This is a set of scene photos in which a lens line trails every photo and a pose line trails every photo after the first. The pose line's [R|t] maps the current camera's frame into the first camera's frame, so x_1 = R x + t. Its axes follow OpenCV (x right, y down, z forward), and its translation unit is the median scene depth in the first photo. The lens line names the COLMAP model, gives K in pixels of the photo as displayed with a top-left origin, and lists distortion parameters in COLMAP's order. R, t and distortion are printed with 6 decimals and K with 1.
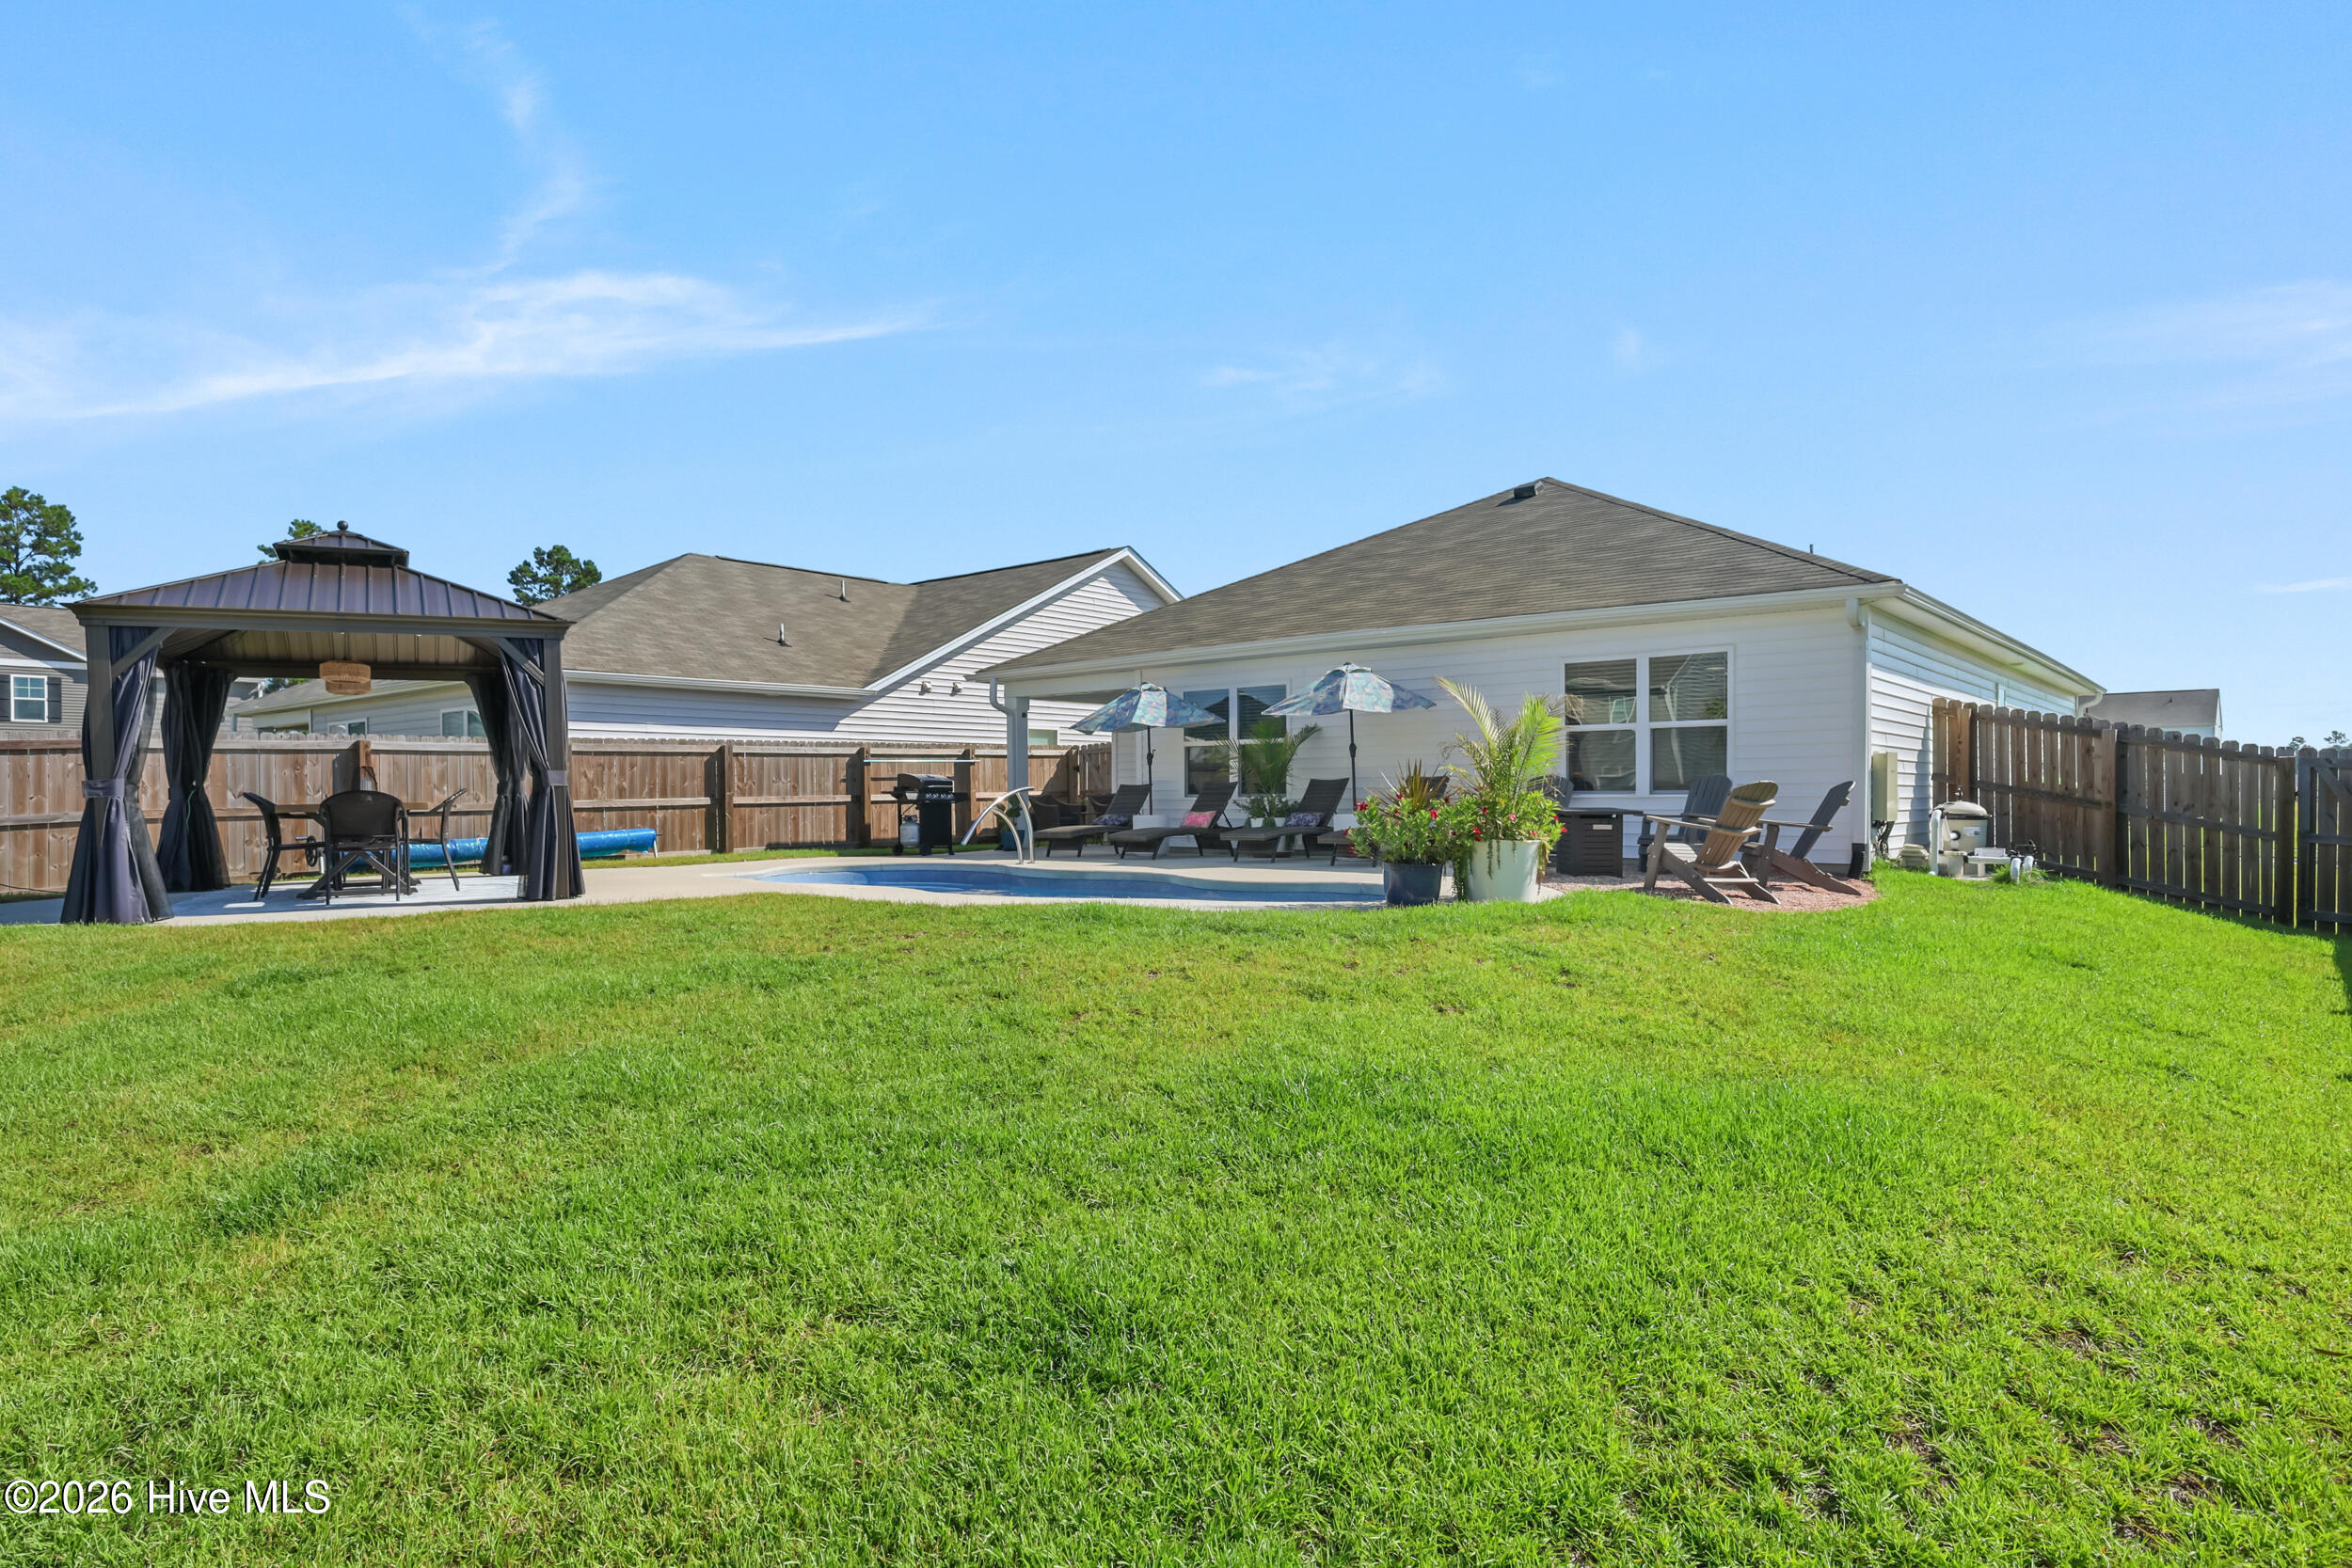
lens RADIAL K [[1282.0, 0, 1174.6], [0, 1282.0, 772.4], [0, 0, 1]] dist [0.011349, -0.000831]
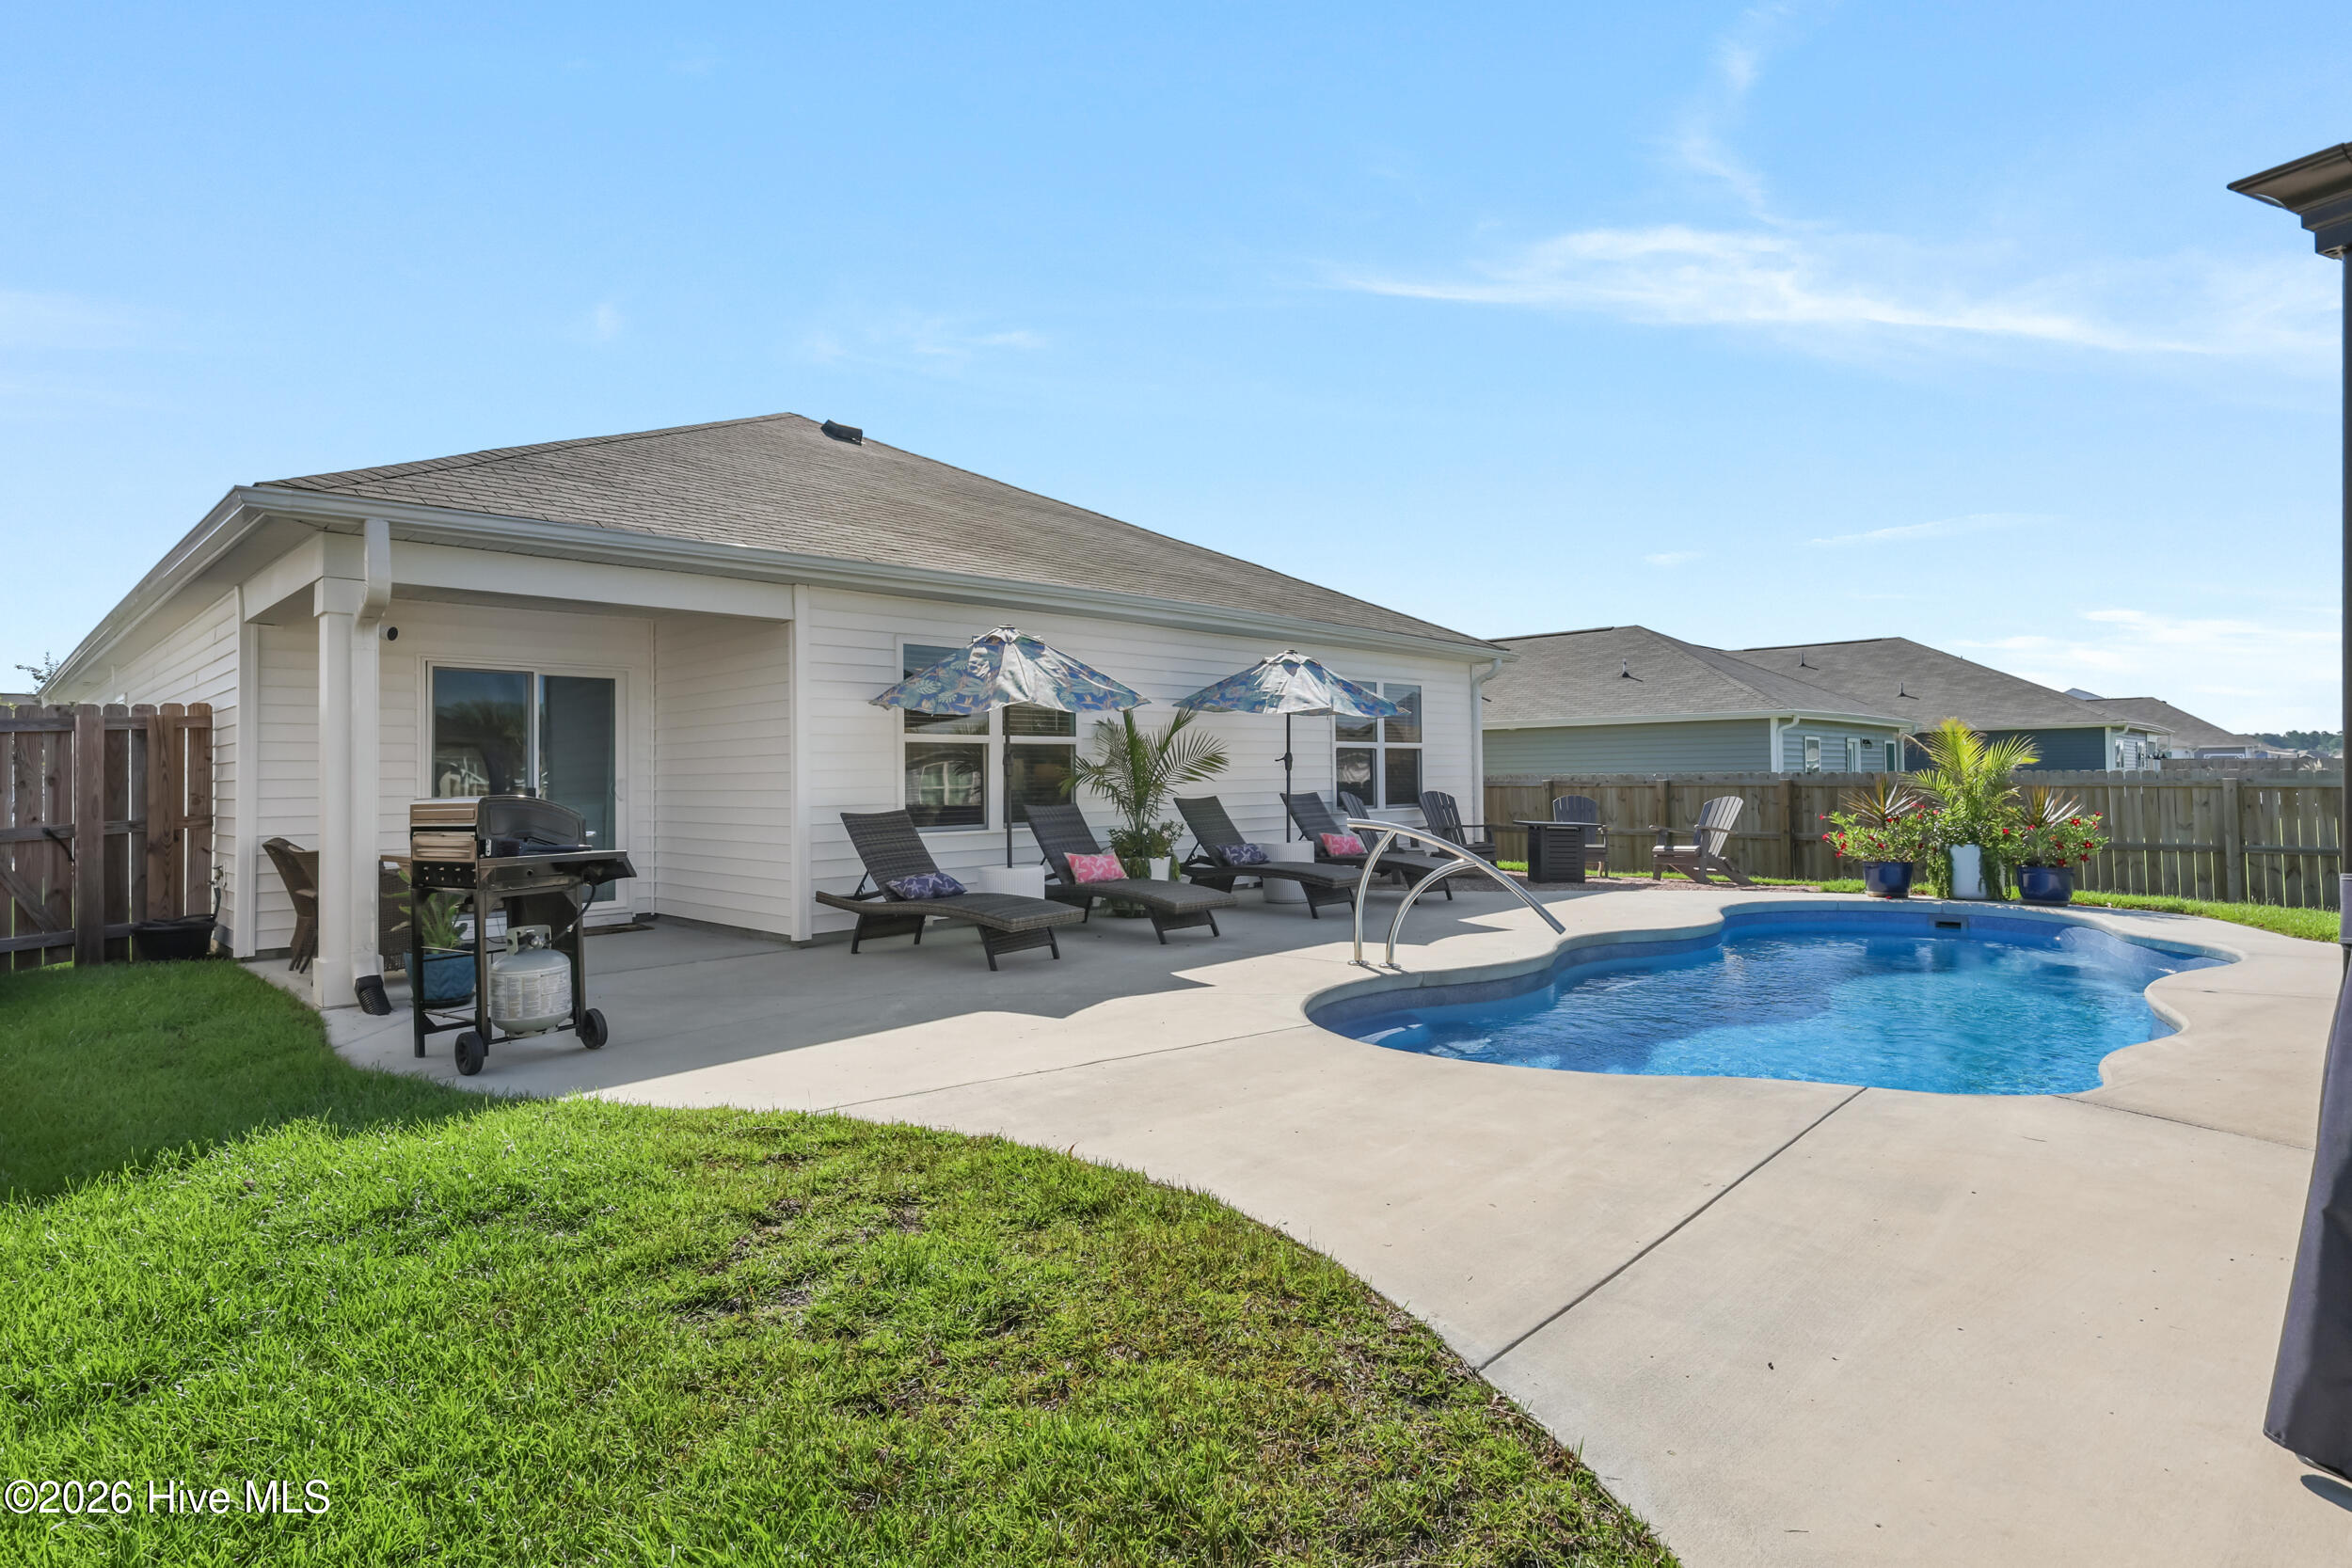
lens RADIAL K [[1199.3, 0, 1175.2], [0, 1199.3, 764.9], [0, 0, 1]] dist [-0.001589, -0.000320]
pose [[0.056763, 0.011219, 0.998325, -0.503471], [-0.005791, 0.999924, -0.010908, -0.005558], [-0.998371, -0.005162, 0.056824, 0.854984]]
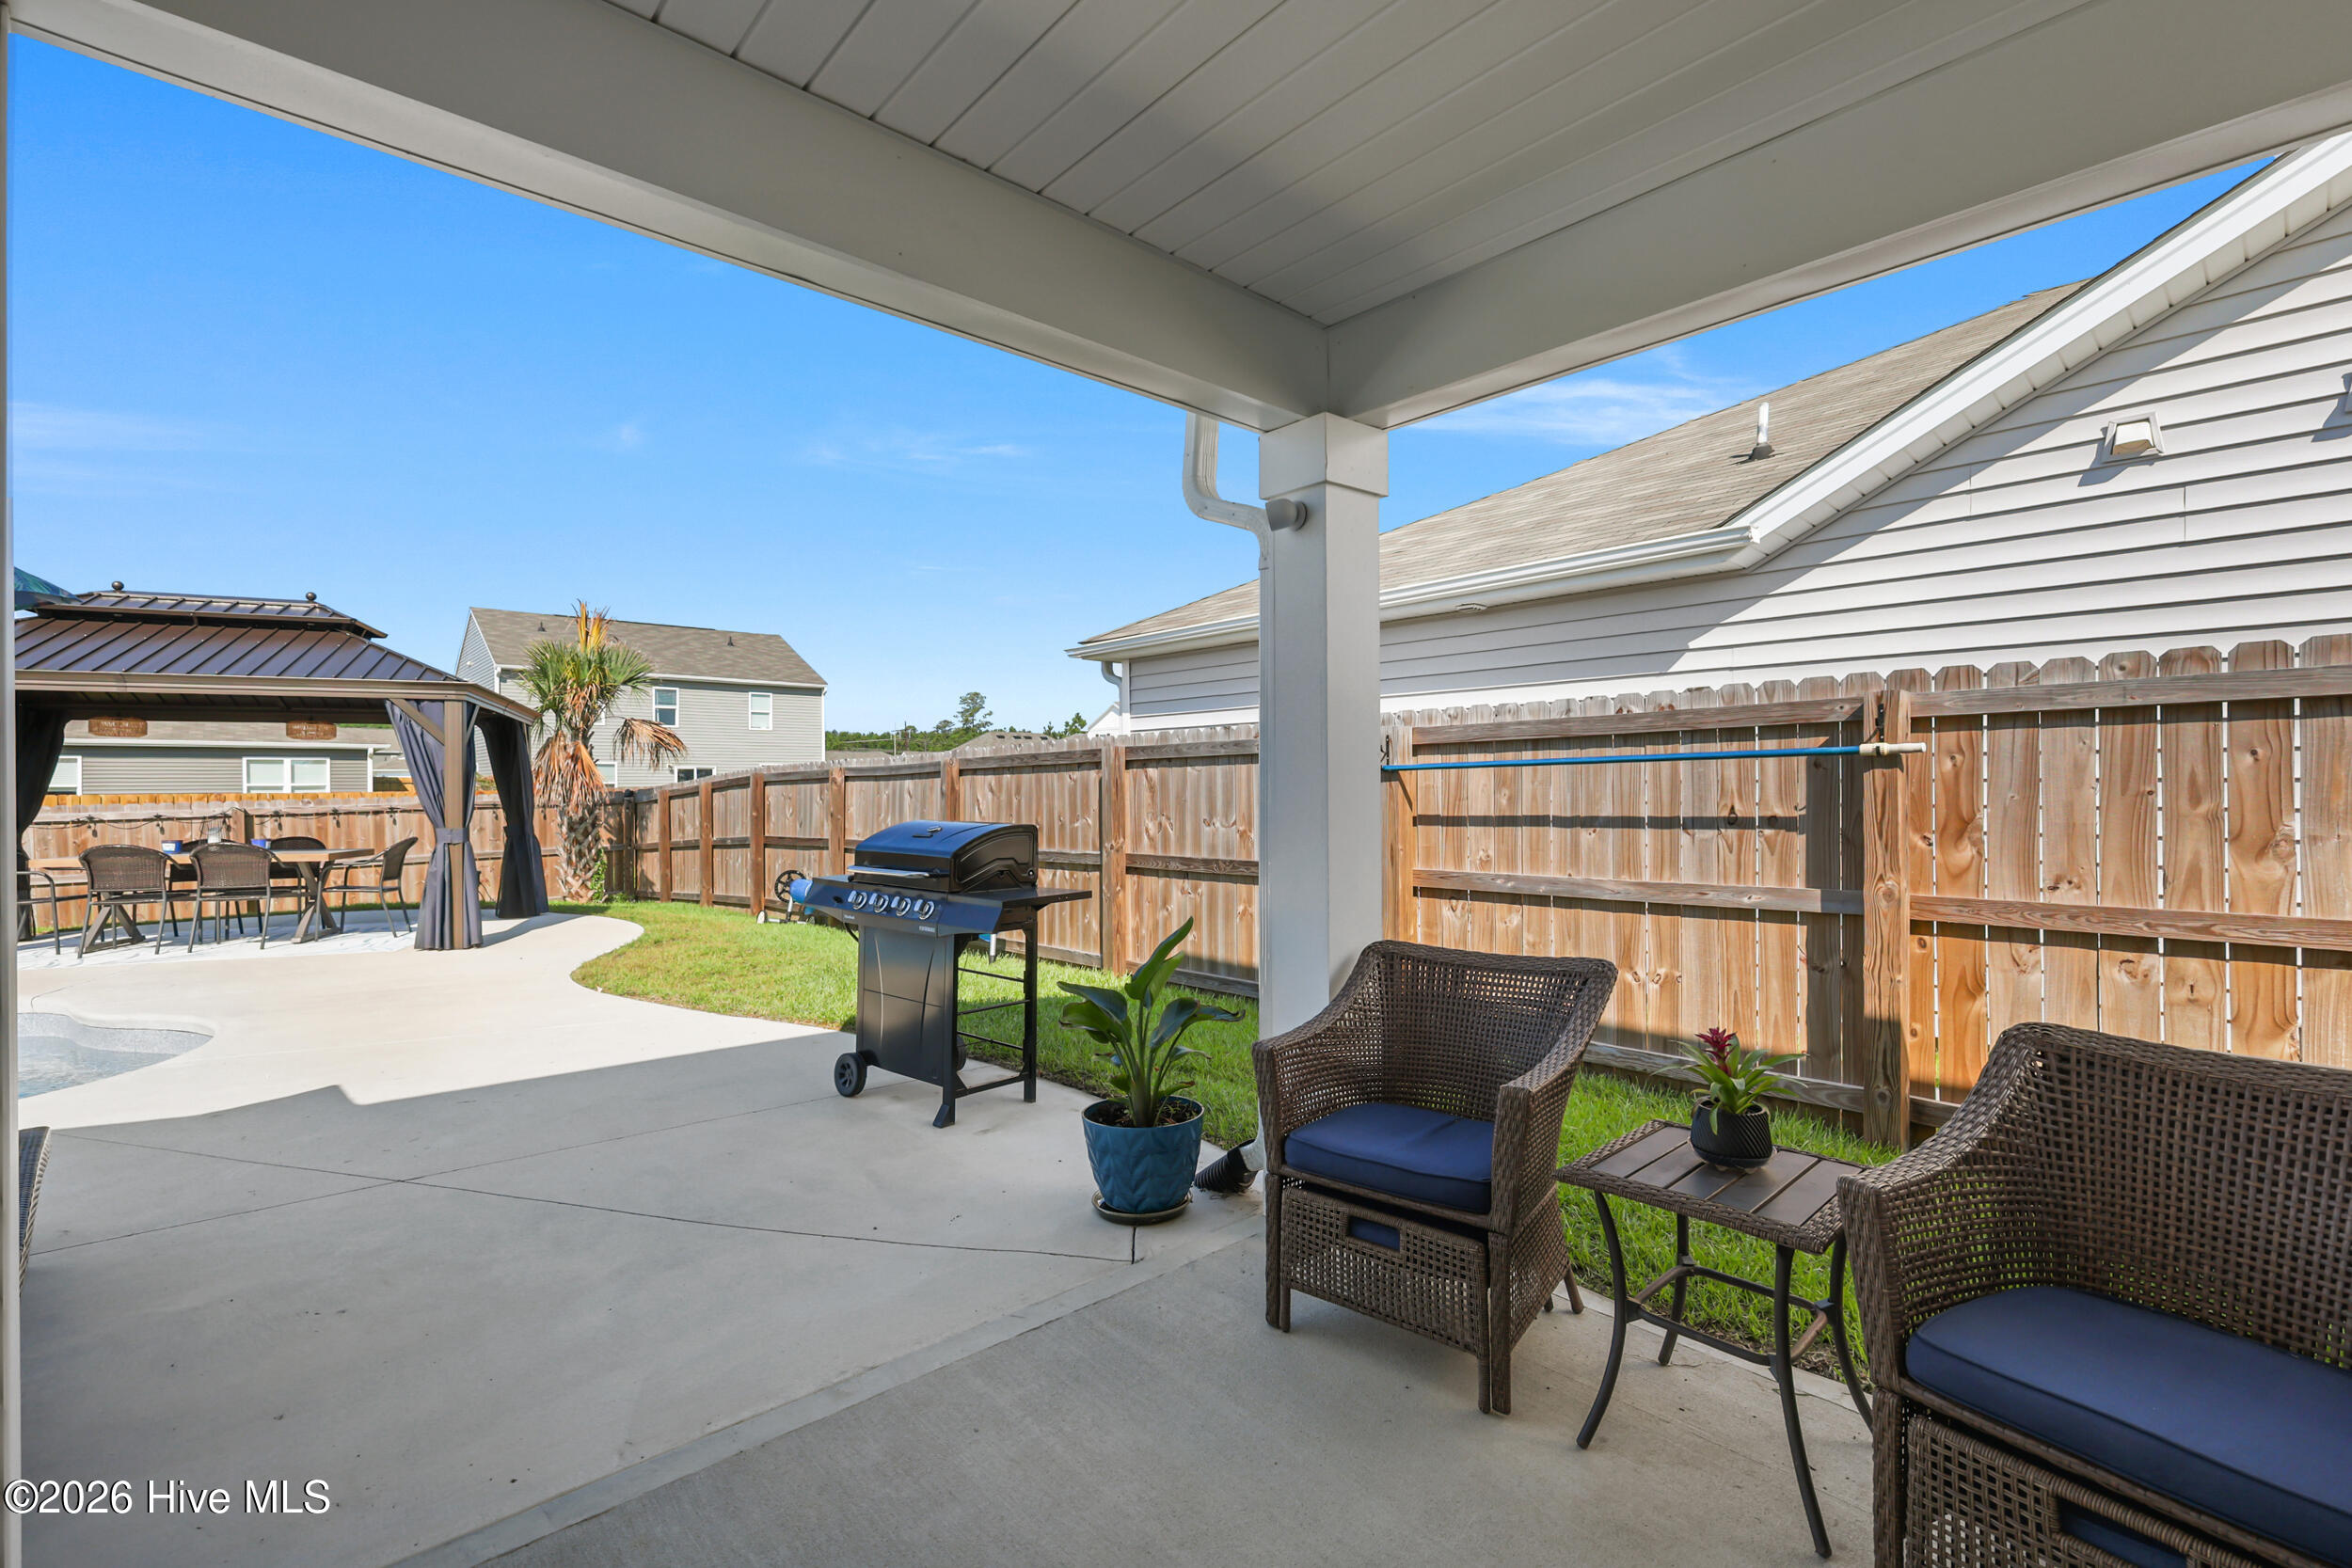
lens RADIAL K [[1042.3, 0, 1184.8], [0, 1042.3, 780.4], [0, 0, 1]] dist [0.000633, 0.005559]
pose [[-0.136942, 0.006270, -0.990559, 0.033829], [0.024909, 0.999686, 0.002884, -0.010795], [0.990266, -0.024279, -0.137055, 1.137440]]
